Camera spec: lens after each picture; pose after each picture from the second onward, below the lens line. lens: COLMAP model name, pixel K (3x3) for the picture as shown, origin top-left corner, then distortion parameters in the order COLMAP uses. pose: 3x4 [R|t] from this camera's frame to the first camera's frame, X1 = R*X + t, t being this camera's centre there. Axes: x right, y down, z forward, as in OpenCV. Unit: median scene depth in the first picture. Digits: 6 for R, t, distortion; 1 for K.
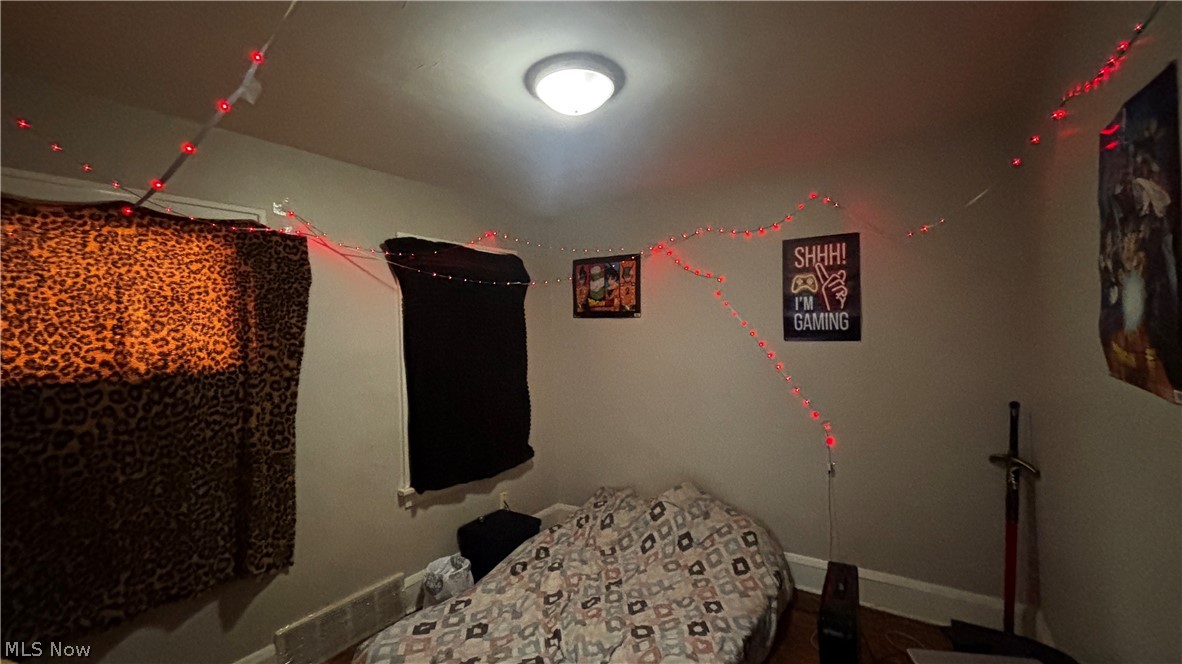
lens RADIAL K [[476.5, 0, 584.4], [0, 476.5, 331.8], [0, 0, 1]] dist [-0.011272, 0.001380]
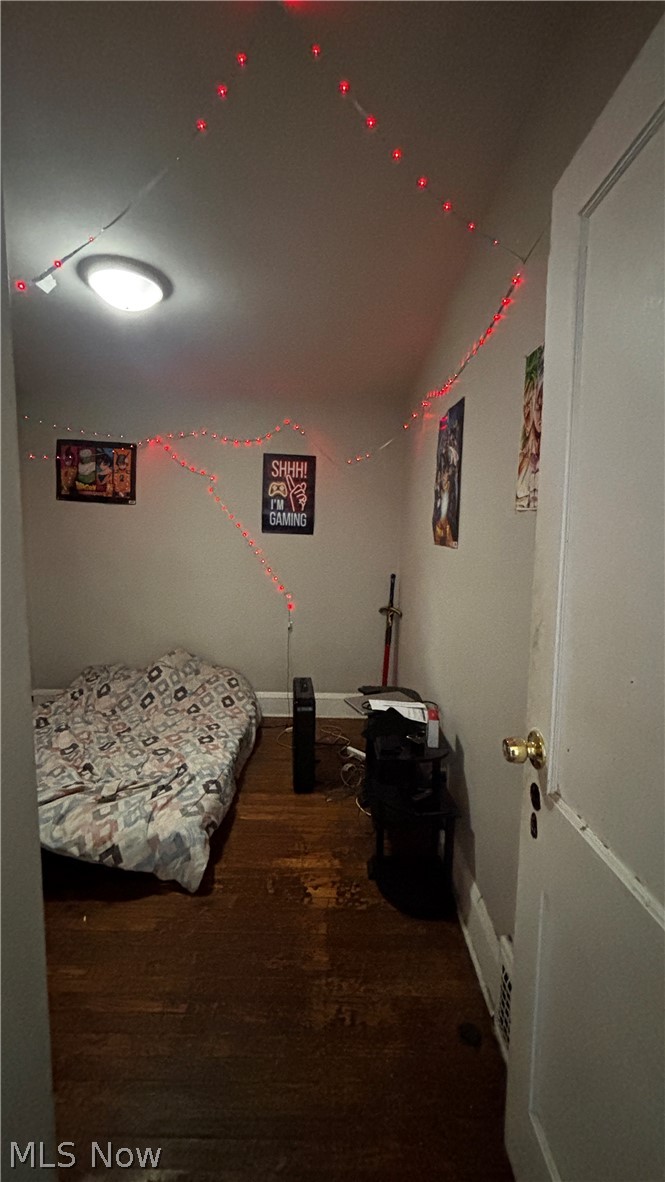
lens RADIAL K [[476.5, 0, 336.1], [0, 476.5, 590.3], [0, 0, 1]] dist [-0.011272, 0.001380]
pose [[0.804130, 0.000158, 0.594453, -0.195776], [-0.056162, 0.995547, 0.075707, 0.069674], [-0.591794, -0.094264, 0.800558, -0.180649]]
